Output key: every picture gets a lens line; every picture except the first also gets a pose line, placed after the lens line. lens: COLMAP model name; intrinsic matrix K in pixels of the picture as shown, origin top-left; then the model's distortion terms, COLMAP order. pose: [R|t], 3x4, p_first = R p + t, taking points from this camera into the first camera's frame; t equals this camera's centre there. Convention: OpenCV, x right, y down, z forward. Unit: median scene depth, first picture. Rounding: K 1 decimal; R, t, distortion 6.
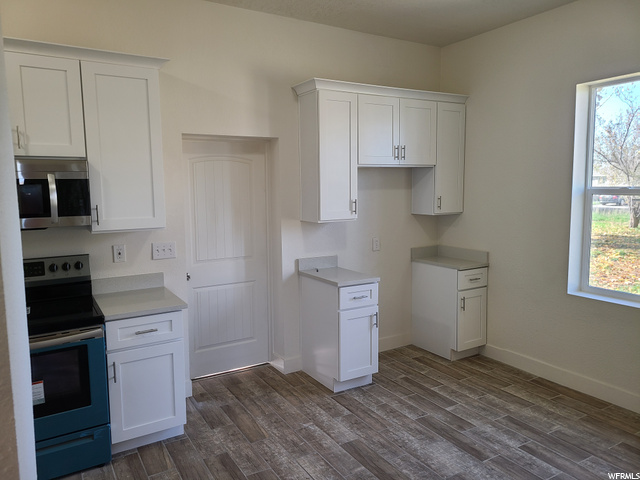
lens RADIAL K [[478.7, 0, 322.0], [0, 478.7, 233.0], [0, 0, 1]] dist [0.054415, -0.004592]
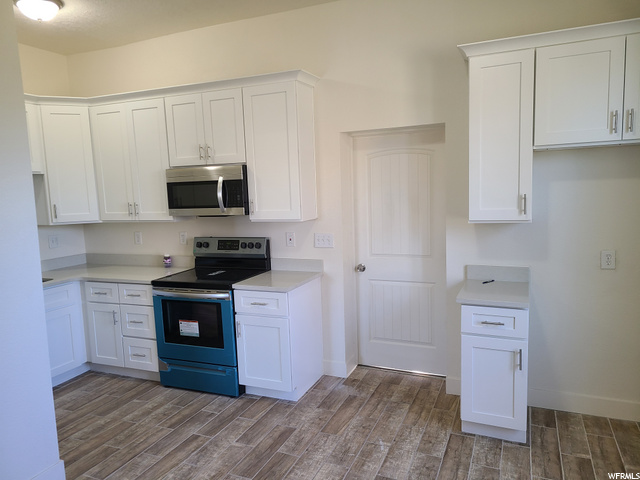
lens RADIAL K [[482.8, 0, 308.3], [0, 482.8, 240.9], [0, 0, 1]] dist [0.063339, -0.049741]
pose [[0.569018, 0.084535, -0.817968, 0.530925], [-0.053588, 0.996400, 0.065697, -0.031666], [0.820577, 0.006451, 0.571499, 0.309546]]
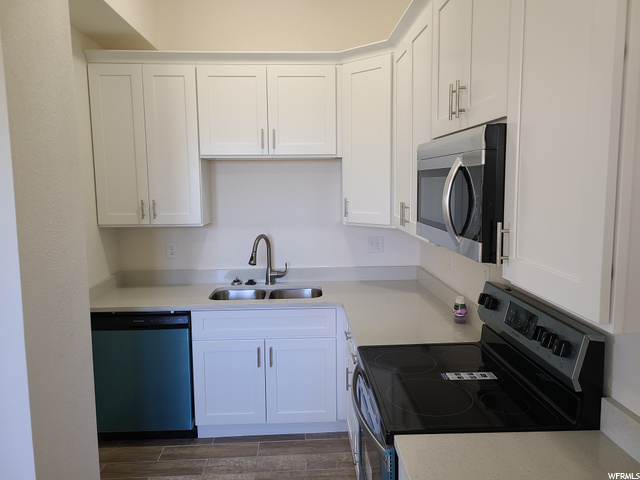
lens RADIAL K [[482.9, 0, 311.9], [0, 482.9, 243.8], [0, 0, 1]] dist [0.064244, -0.042280]
pose [[-0.517188, 0.129916, -0.845954, 0.009221], [-0.068175, 0.979018, 0.192031, -0.088646], [0.853152, 0.156988, -0.497480, 0.845879]]
